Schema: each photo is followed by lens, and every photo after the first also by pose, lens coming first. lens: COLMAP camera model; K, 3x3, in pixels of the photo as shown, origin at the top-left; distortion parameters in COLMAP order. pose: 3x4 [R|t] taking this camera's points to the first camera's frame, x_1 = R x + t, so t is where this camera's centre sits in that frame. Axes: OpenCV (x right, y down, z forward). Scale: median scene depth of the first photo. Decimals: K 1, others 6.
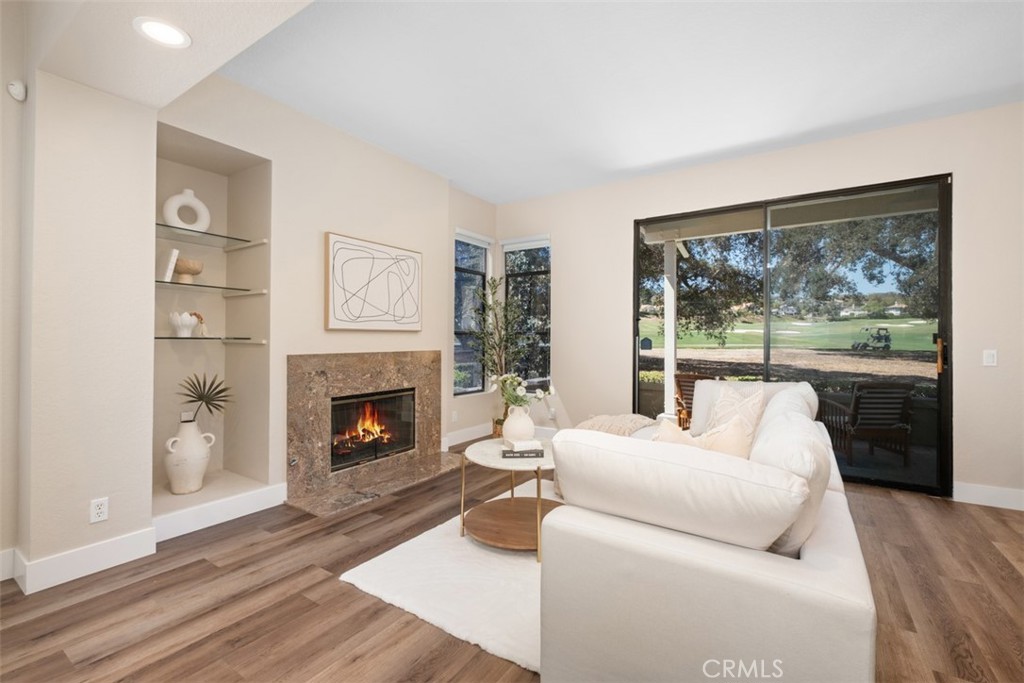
lens RADIAL K [[444.6, 0, 506.5], [0, 444.6, 337.7], [0, 0, 1]] dist [0.000441, -0.003369]
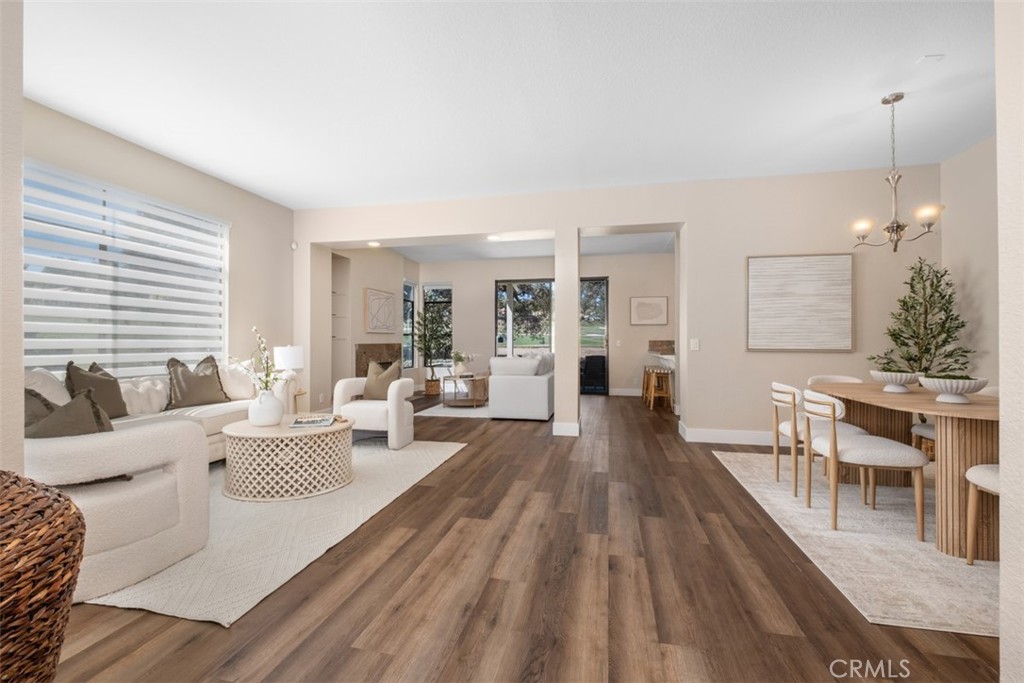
lens RADIAL K [[445.1, 0, 512.0], [0, 445.1, 341.5], [0, 0, 1]] dist [-0.001239, -0.009214]
pose [[0.931333, -0.004707, 0.364139, -0.330775], [0.004120, 0.999989, 0.002389, 0.013639], [-0.364146, -0.000725, 0.931341, -0.800018]]
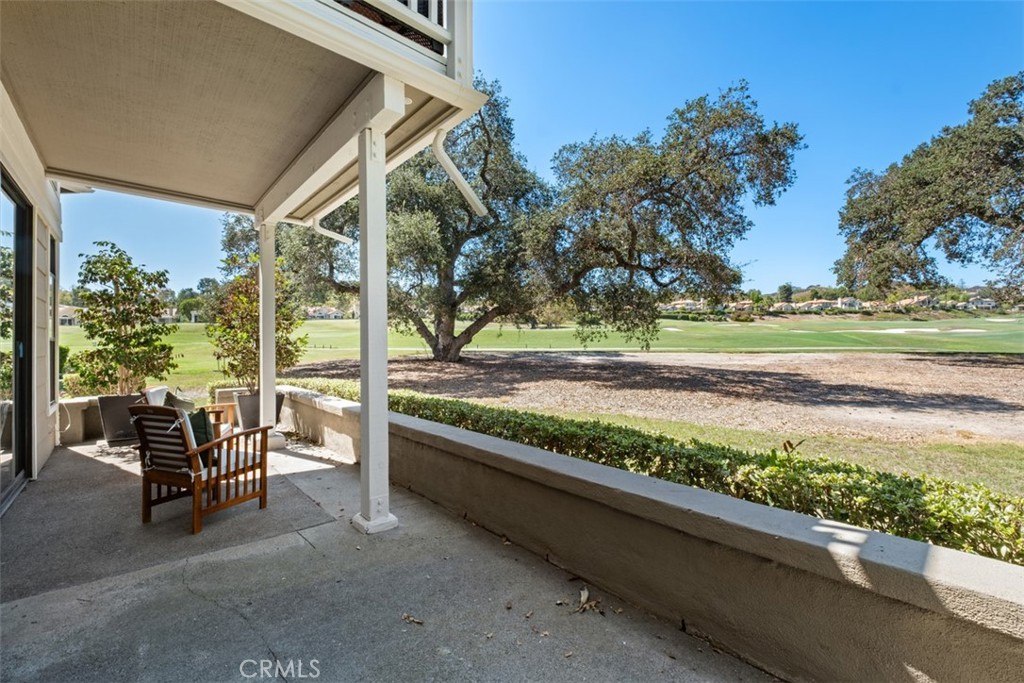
lens RADIAL K [[442.5, 0, 512.0], [0, 442.5, 341.5], [0, 0, 1]] dist [0.002940, -0.005931]
pose [[0.961880, -0.011797, -0.273218, 1.180115], [0.011063, 0.999930, -0.004229, 0.008229], [0.273249, 0.001045, 0.961943, 0.379975]]
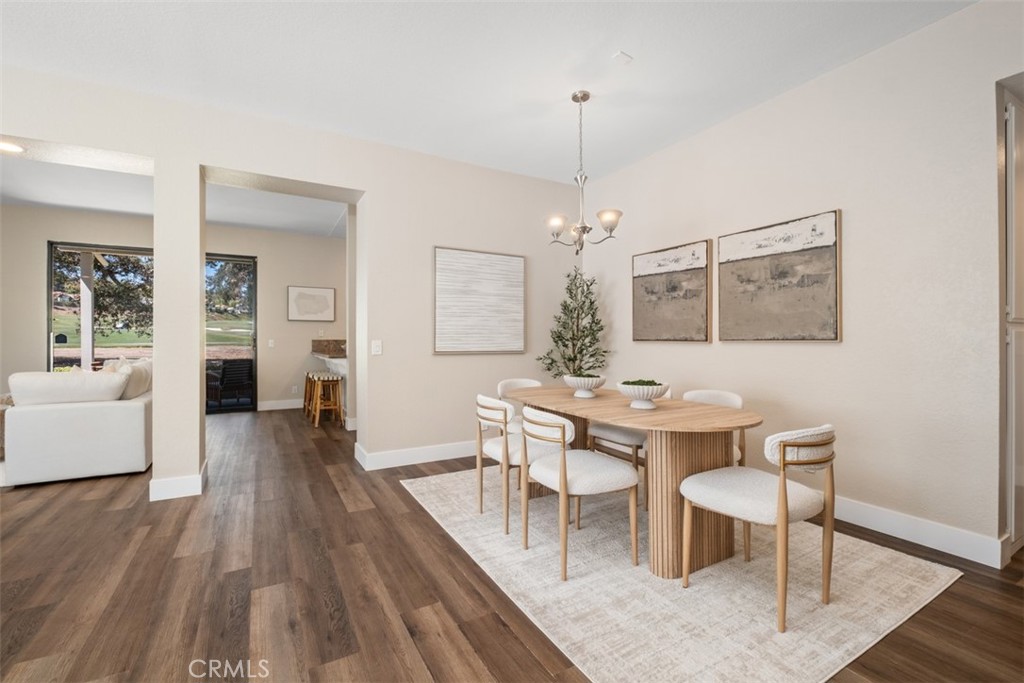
lens RADIAL K [[447.5, 0, 512.0], [0, 447.5, 341.5], [0, 0, 1]] dist [-0.001214, -0.001249]
pose [[0.453297, -0.010690, 0.891296, -0.203258], [0.000177, 0.999929, 0.011903, 0.005356], [-0.891360, -0.005238, 0.453266, -0.620017]]
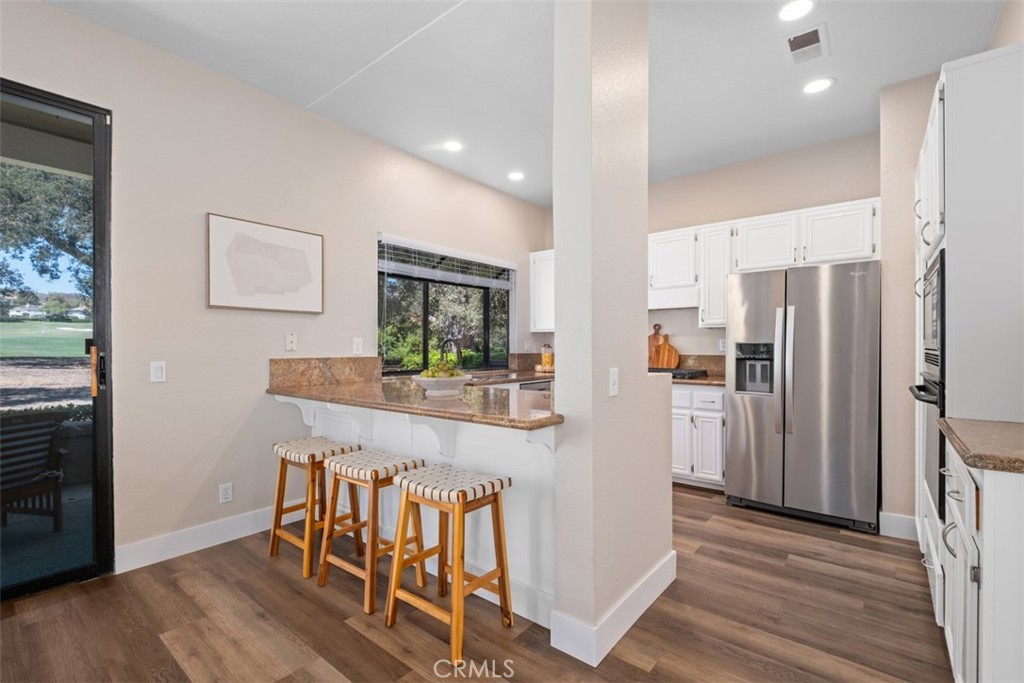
lens RADIAL K [[459.5, 0, 514.2], [0, 459.5, 346.9], [0, 0, 1]] dist [-0.000866, -0.000502]
pose [[0.094496, -0.006555, 0.995504, 0.199455], [-0.002082, 0.999975, 0.006782, -0.002166], [-0.995523, -0.002713, 0.094480, 0.173074]]
